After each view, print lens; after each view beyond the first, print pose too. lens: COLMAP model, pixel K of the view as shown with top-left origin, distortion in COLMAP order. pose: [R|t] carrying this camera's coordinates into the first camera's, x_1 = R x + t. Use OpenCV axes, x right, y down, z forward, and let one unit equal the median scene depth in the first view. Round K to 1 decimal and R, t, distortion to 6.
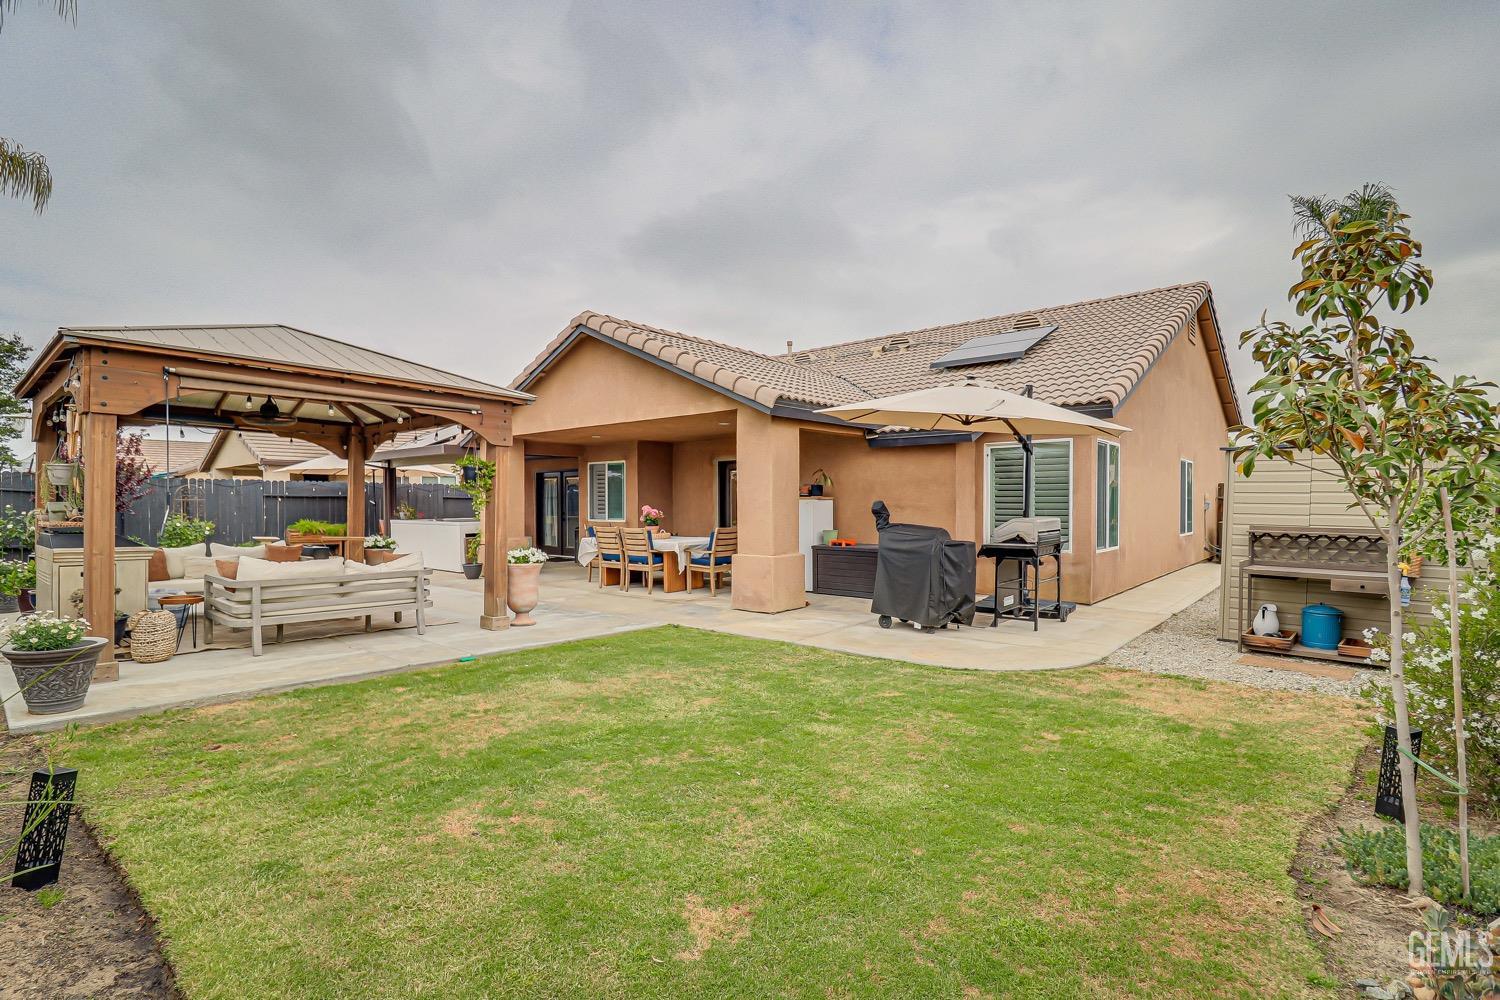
lens RADIAL K [[704.4, 0, 750.0], [0, 704.4, 500.0], [0, 0, 1]] dist [-0.022925, -0.000474]
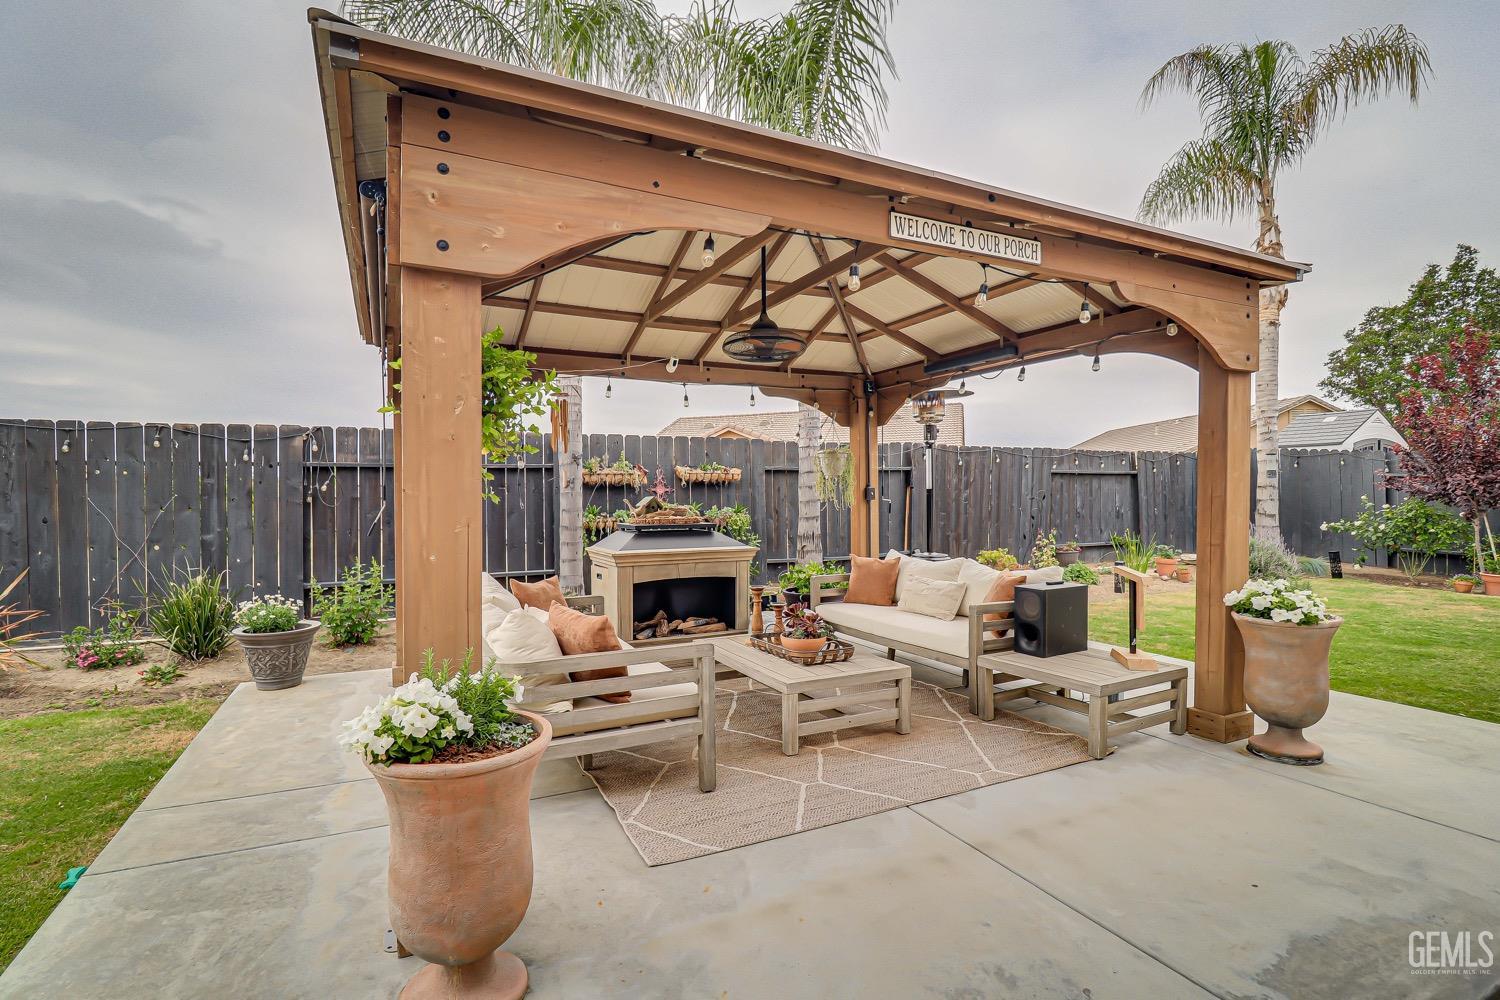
lens RADIAL K [[704.4, 0, 750.0], [0, 704.4, 500.0], [0, 0, 1]] dist [-0.022925, -0.000474]
pose [[-0.415508, -0.006140, -0.909569, -0.217775], [0.016293, 0.999767, -0.014192, 0.026349], [0.909444, -0.020717, -0.415311, 1.731877]]
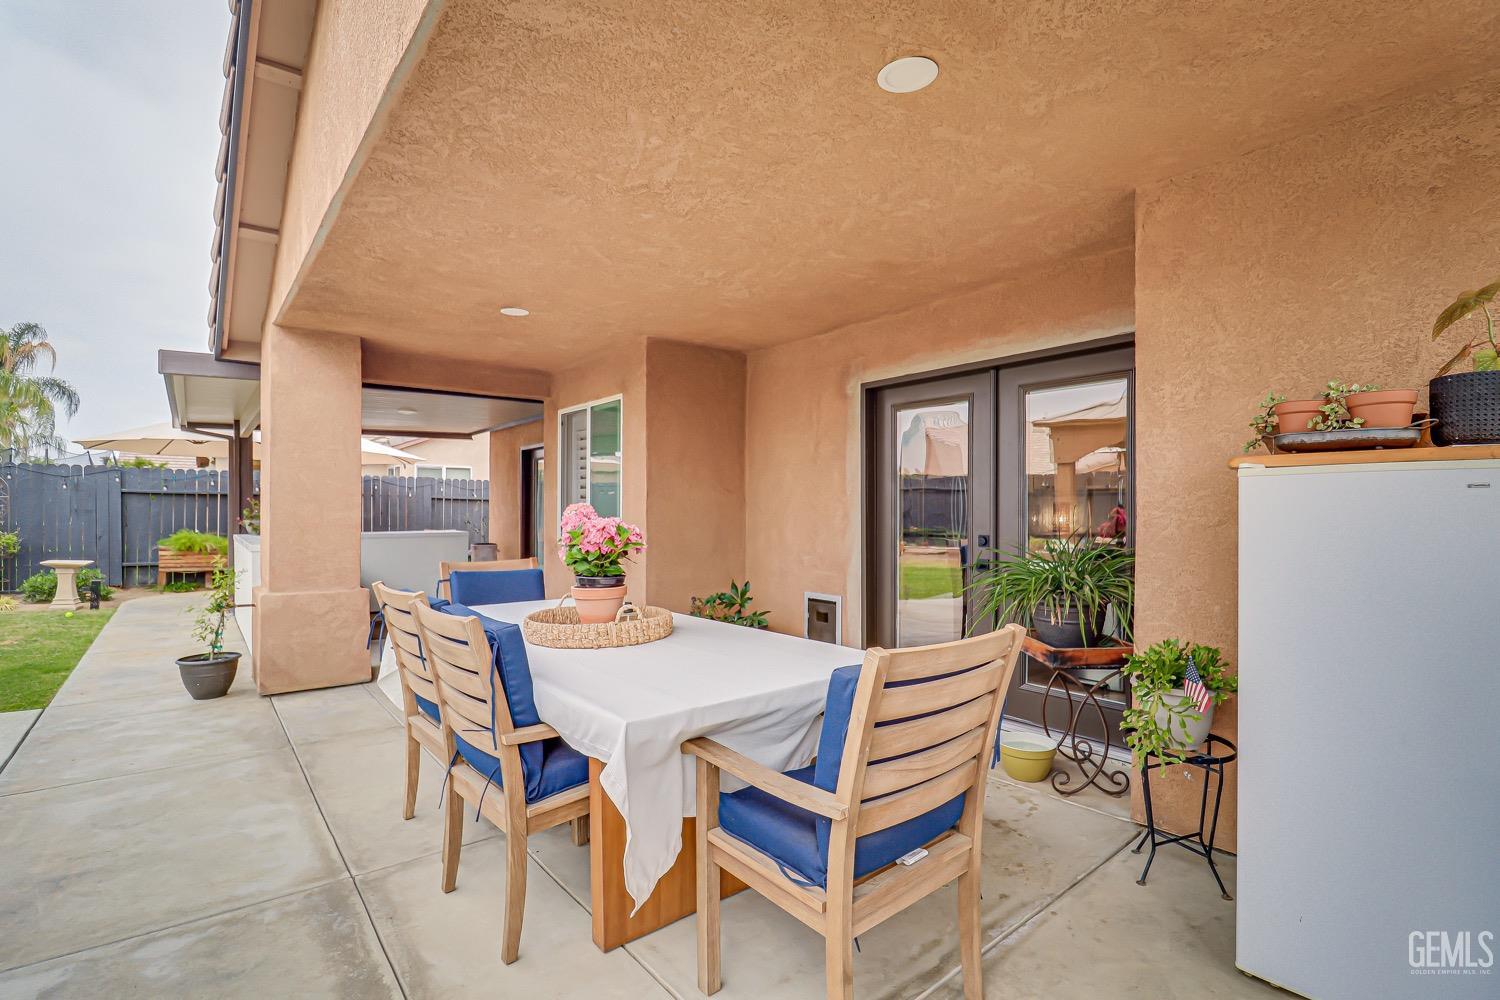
lens RADIAL K [[705.0, 0, 753.6], [0, 705.0, 511.3], [0, 0, 1]] dist [-0.014594, -0.000287]
pose [[0.982907, 0.002012, -0.184091, -0.083049], [-0.001482, 0.999994, 0.003019, 0.024176], [0.184096, -0.002694, 0.982905, 1.618209]]
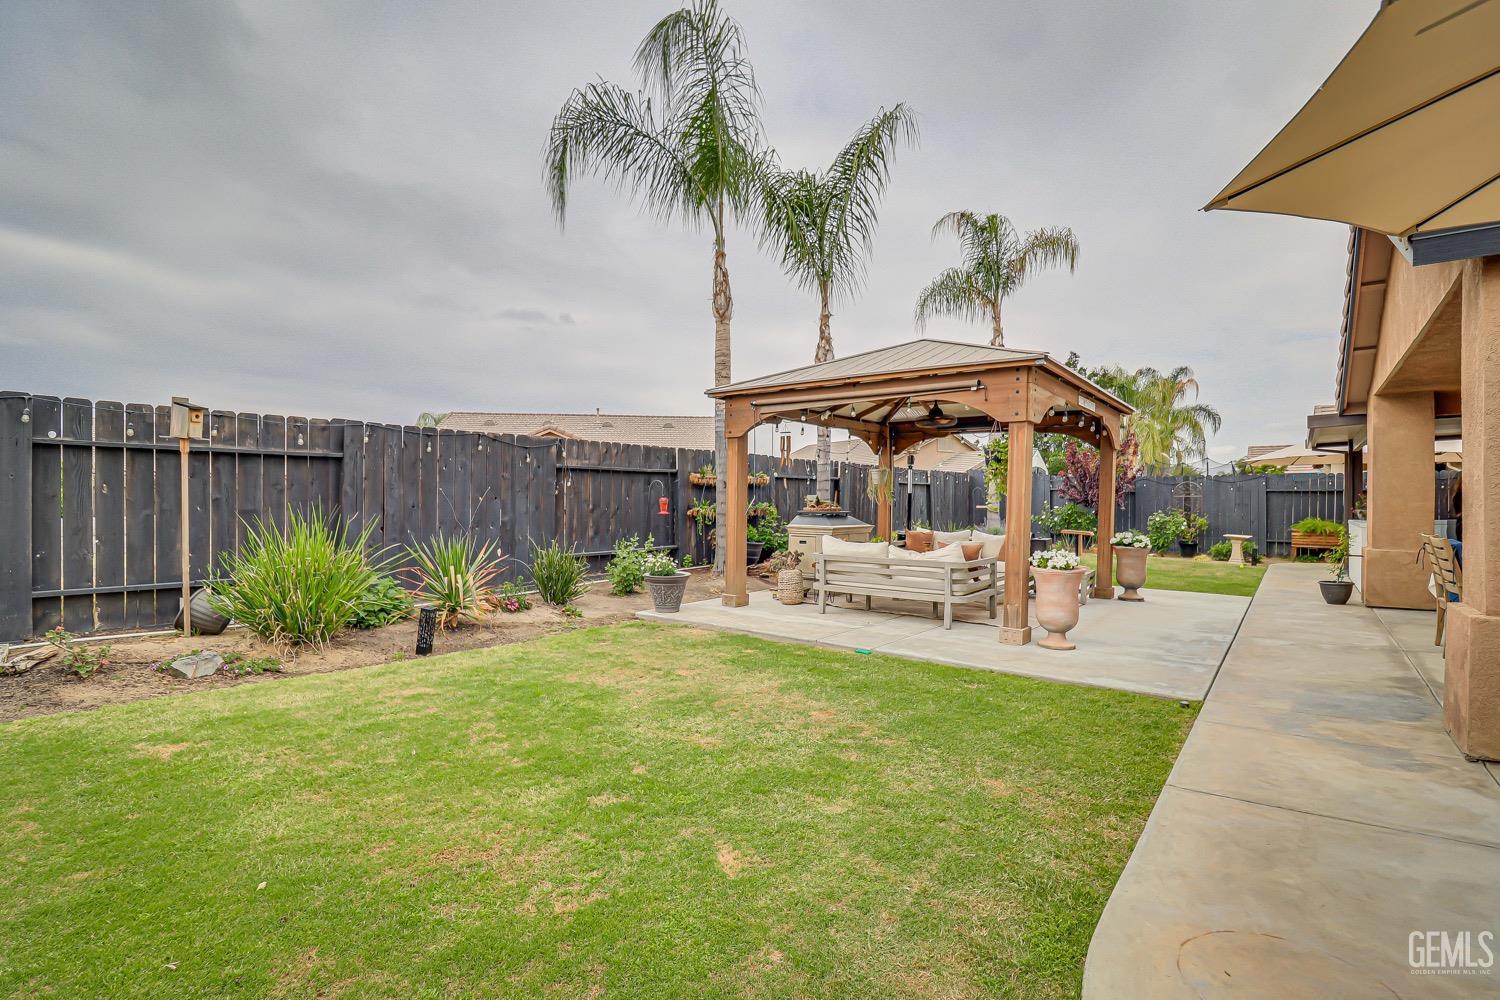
lens RADIAL K [[705.0, 0, 753.6], [0, 705.0, 511.3], [0, 0, 1]] dist [-0.014594, -0.000287]
pose [[0.044959, 0.008486, -0.998953, 0.638604], [0.003439, 0.999957, 0.008649, 0.029633], [0.998983, -0.003824, 0.044928, 0.931632]]
